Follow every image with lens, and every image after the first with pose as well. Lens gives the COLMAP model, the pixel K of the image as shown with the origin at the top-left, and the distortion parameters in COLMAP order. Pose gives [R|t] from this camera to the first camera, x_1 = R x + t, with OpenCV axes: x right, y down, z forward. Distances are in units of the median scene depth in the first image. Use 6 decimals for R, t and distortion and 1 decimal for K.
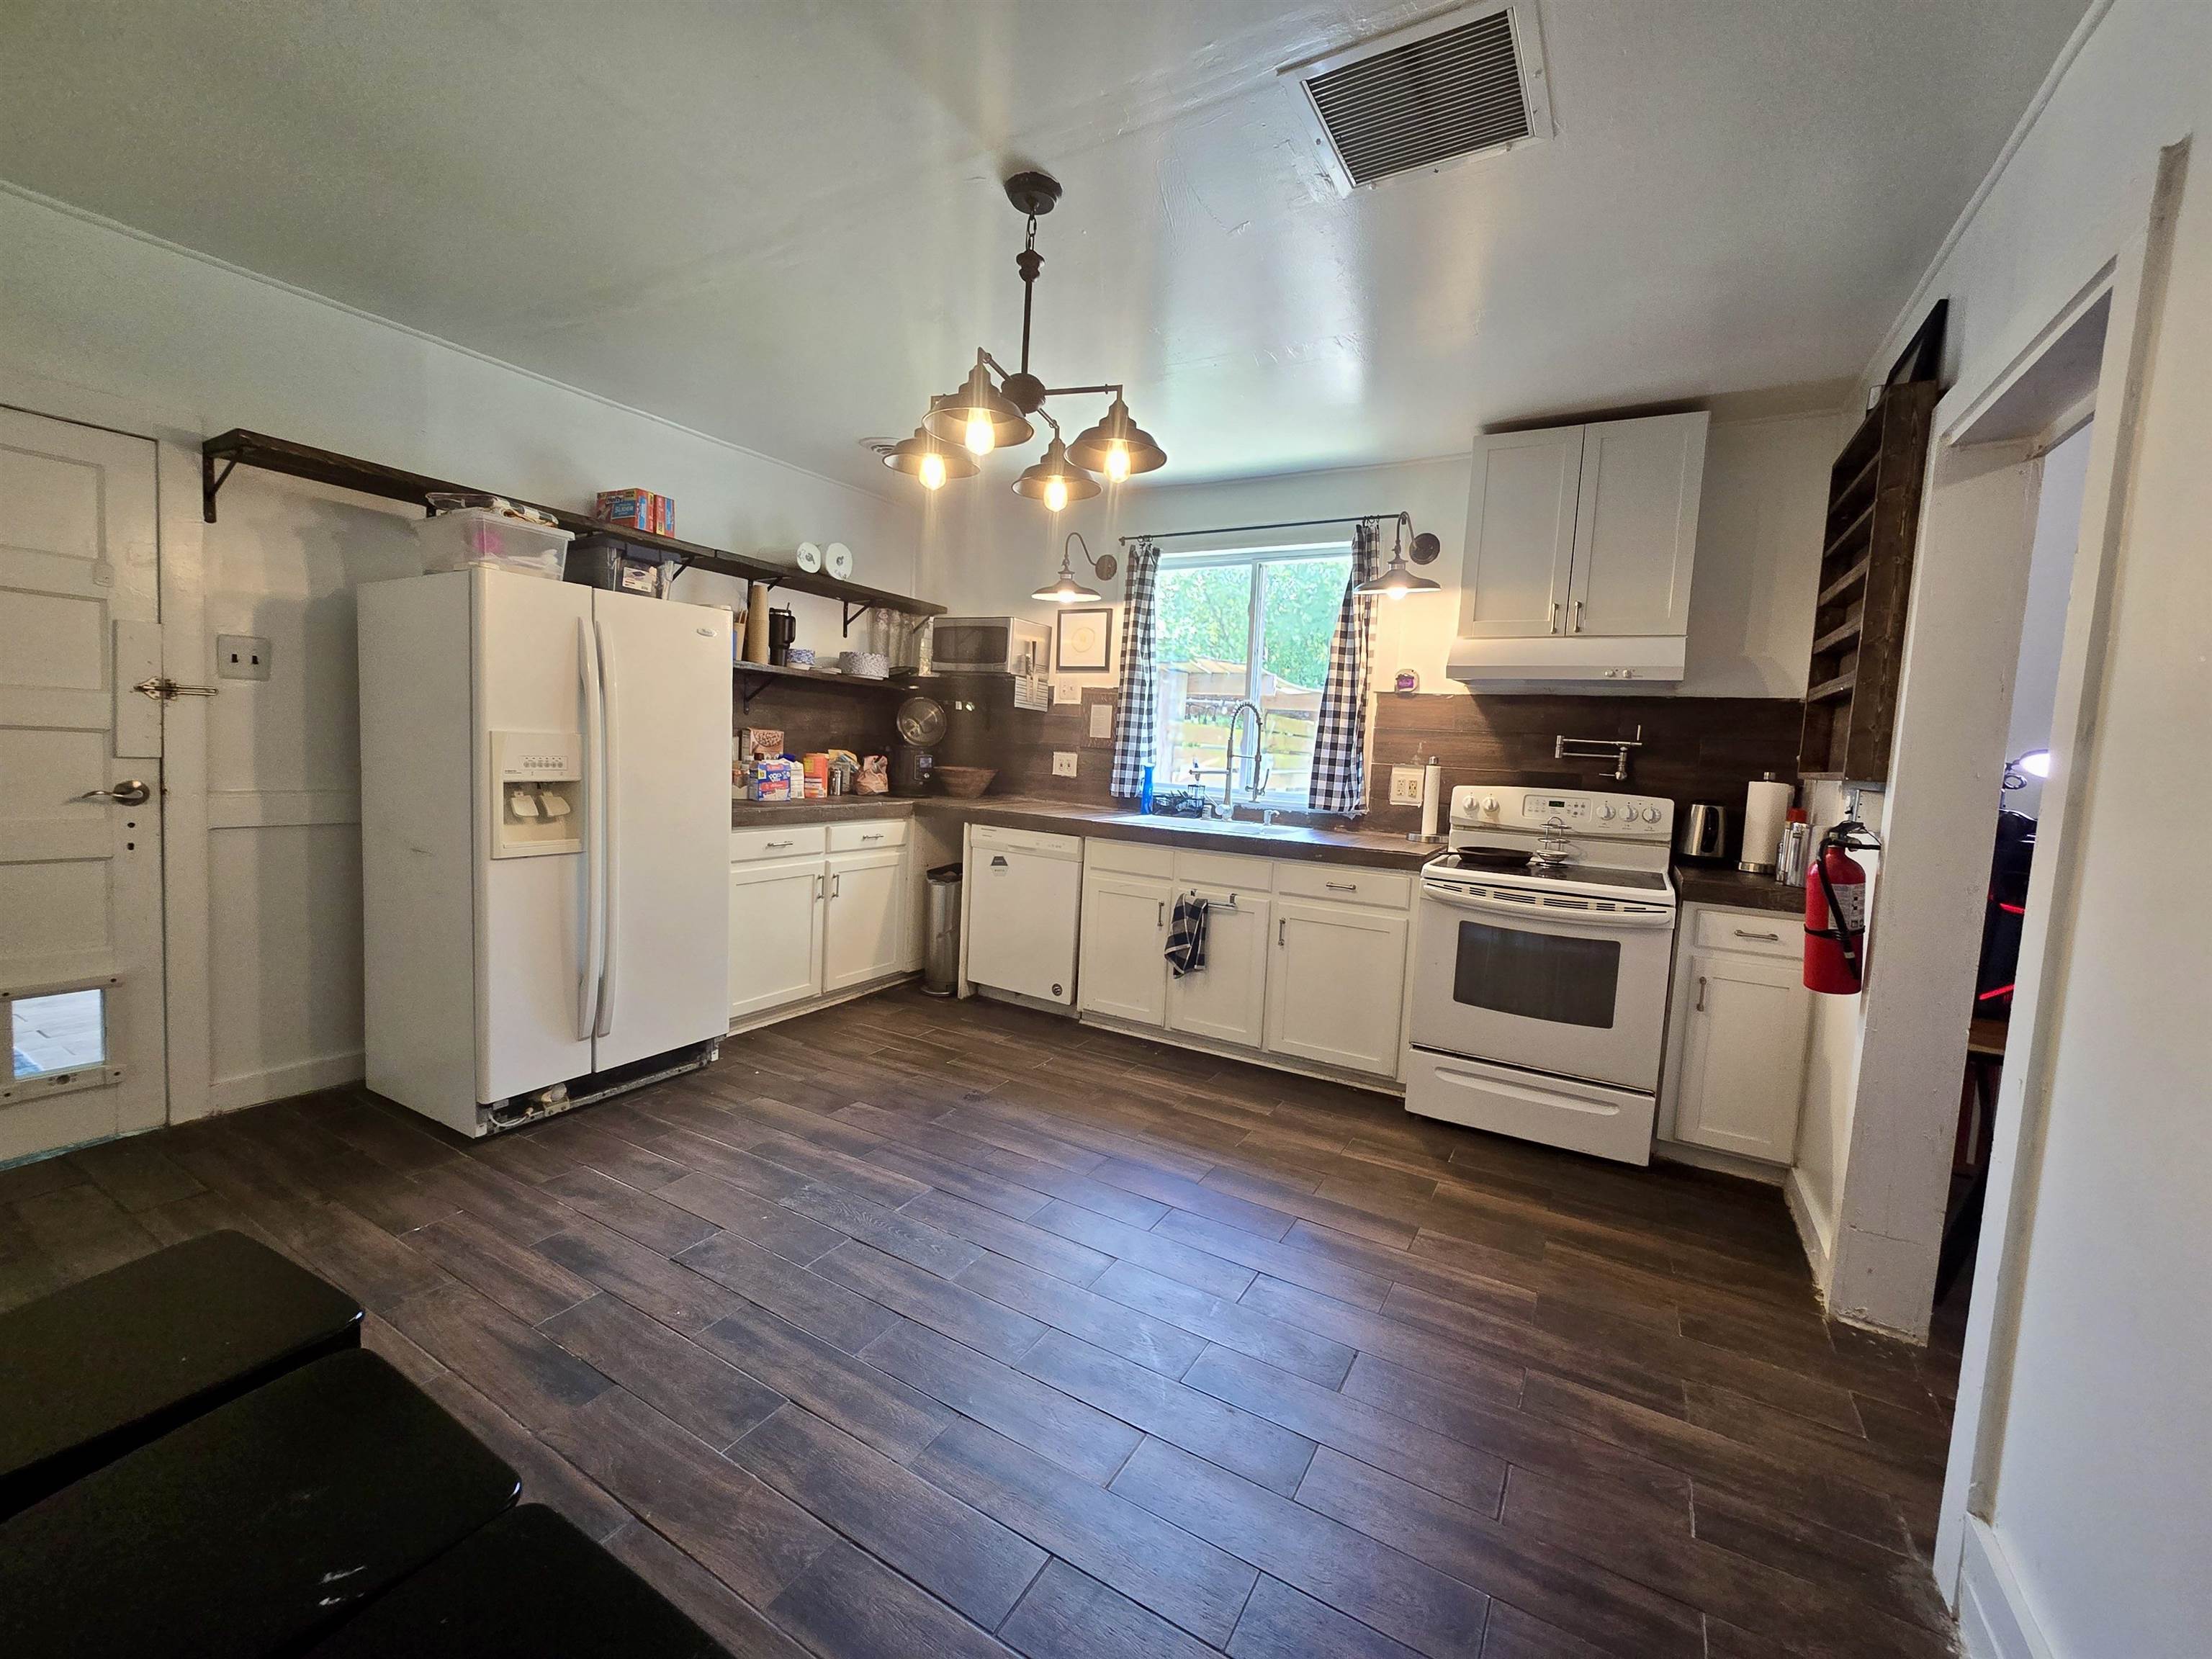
lens RADIAL K [[909.4, 0, 1103.2], [0, 909.4, 819.7], [0, 0, 1]] dist [-0.002874, -0.000679]
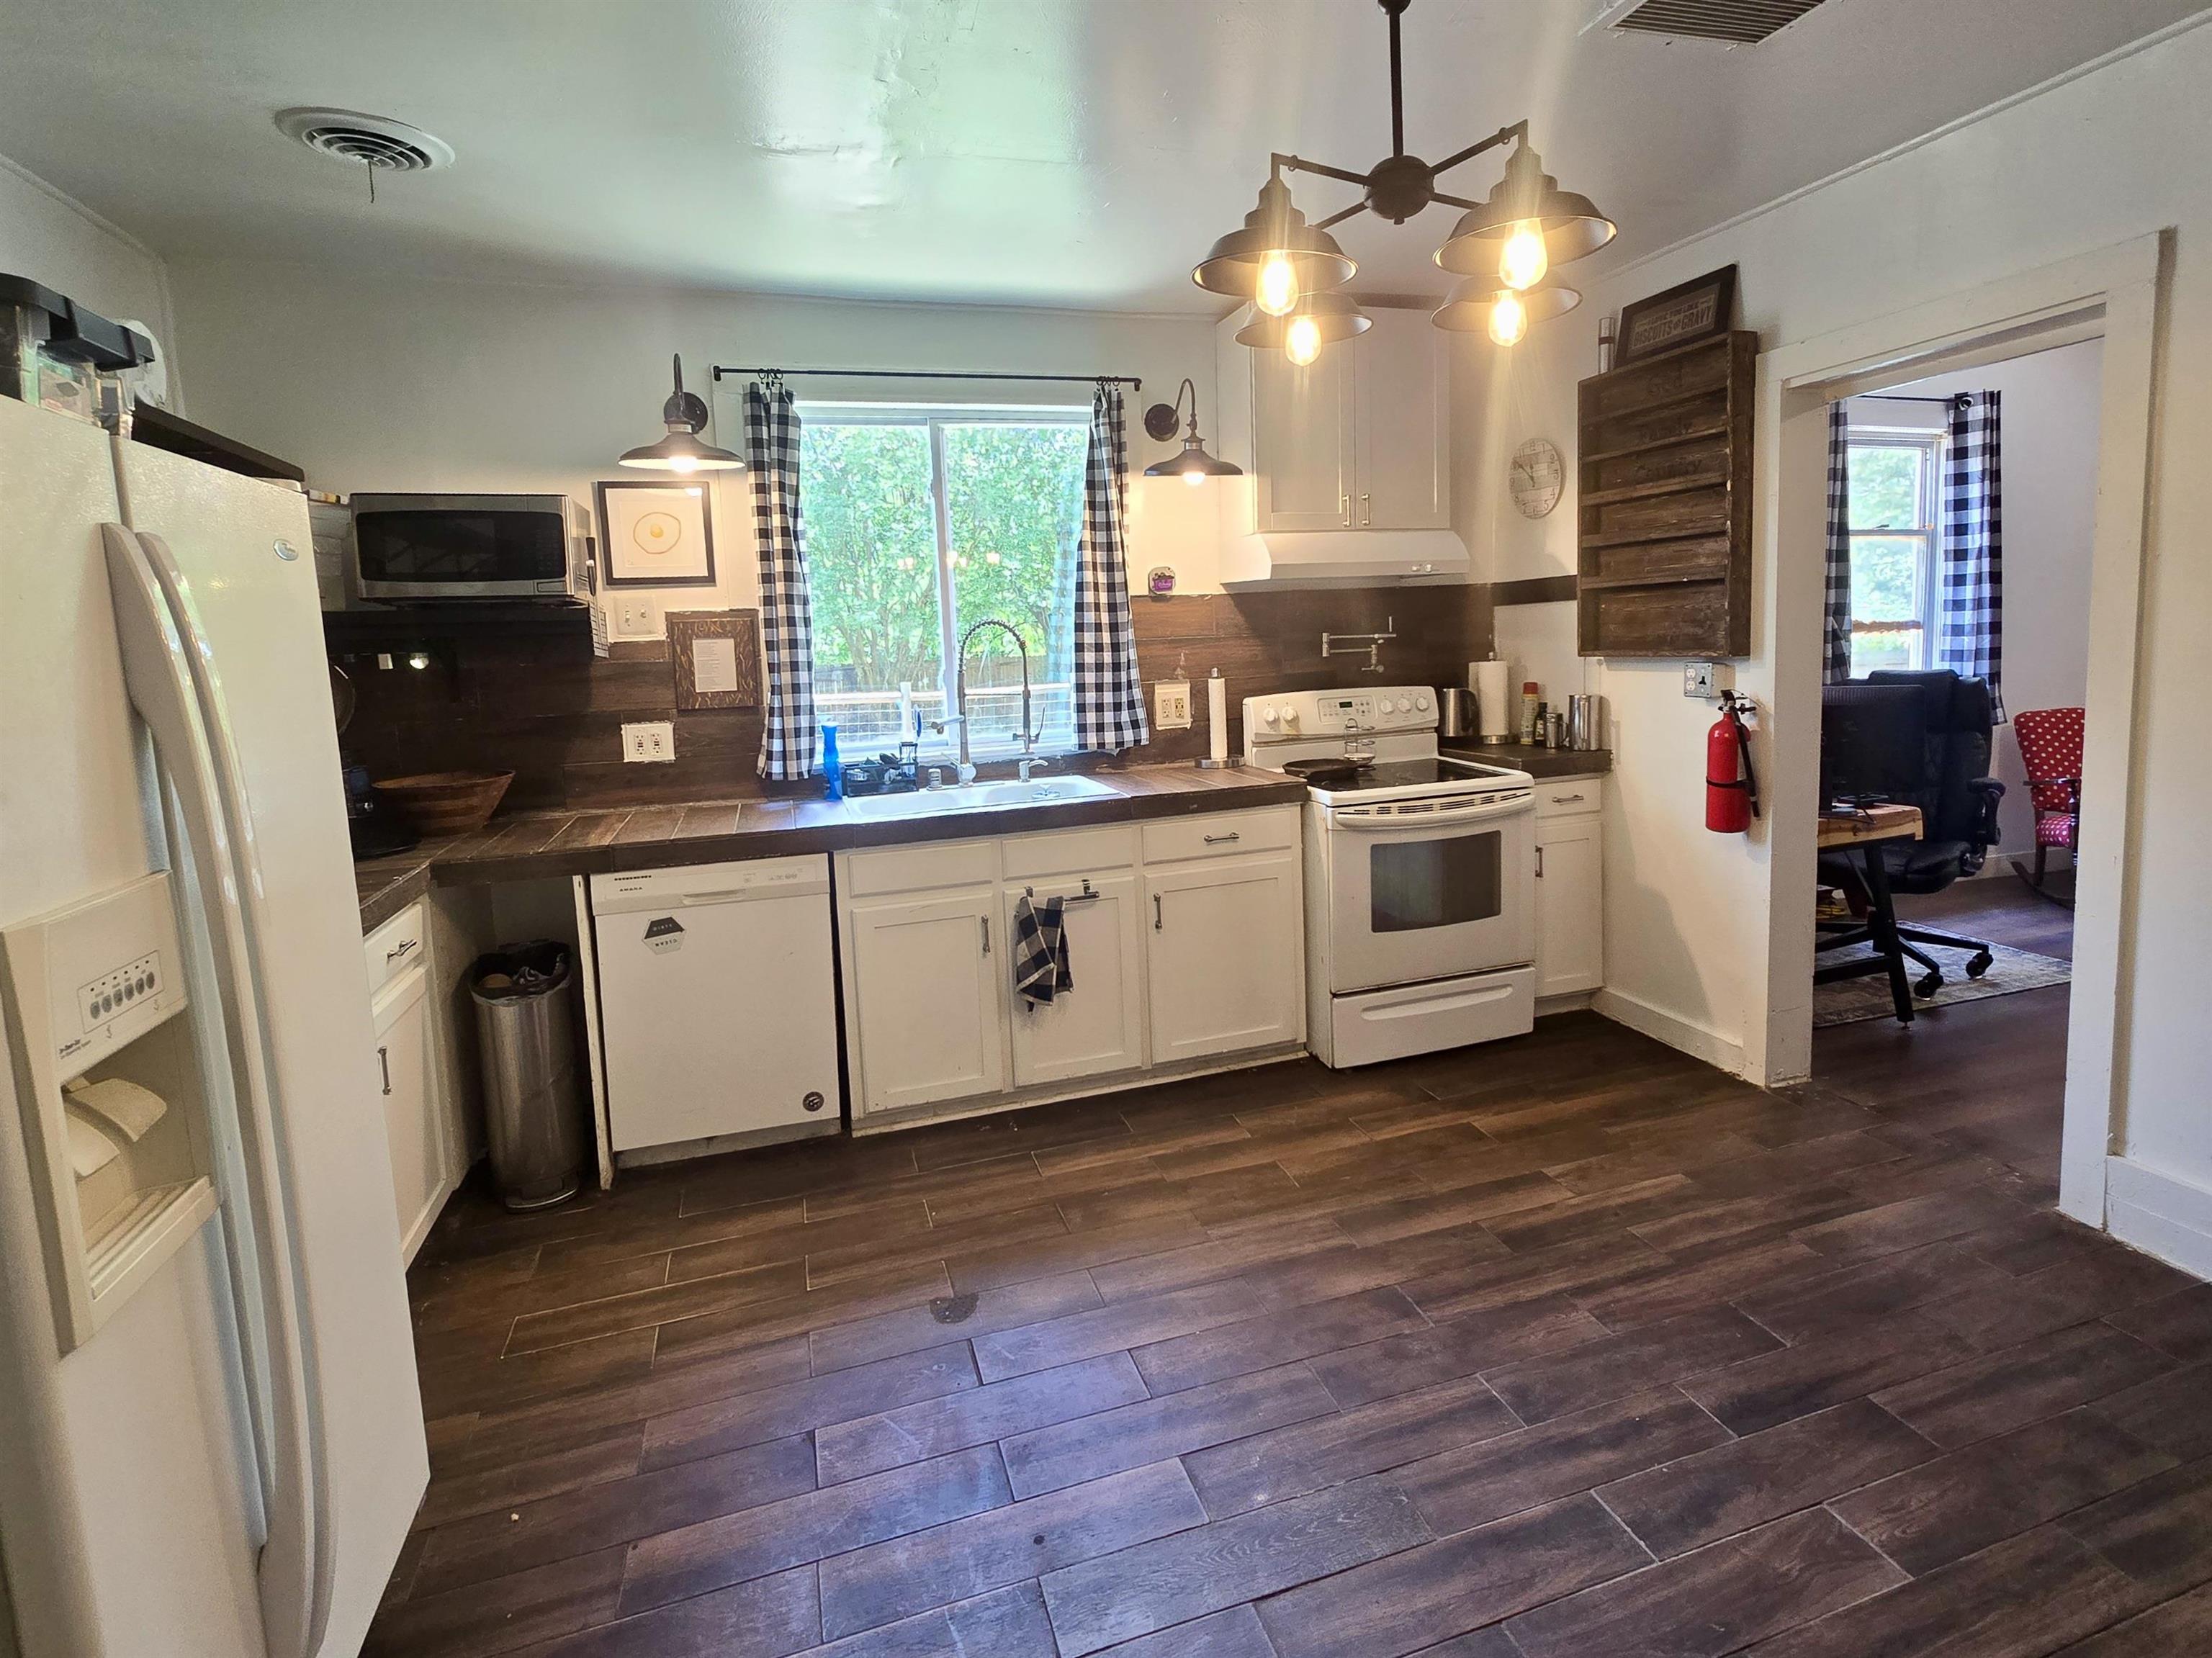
lens RADIAL K [[1128.5, 0, 1143.8], [0, 1128.5, 754.9], [0, 0, 1]] dist [0.001821, 0.000399]
pose [[0.655265, -0.161862, 0.737854, -0.478467], [0.141580, 0.985780, 0.090516, -0.093825], [-0.742013, 0.045154, 0.668863, 0.335390]]
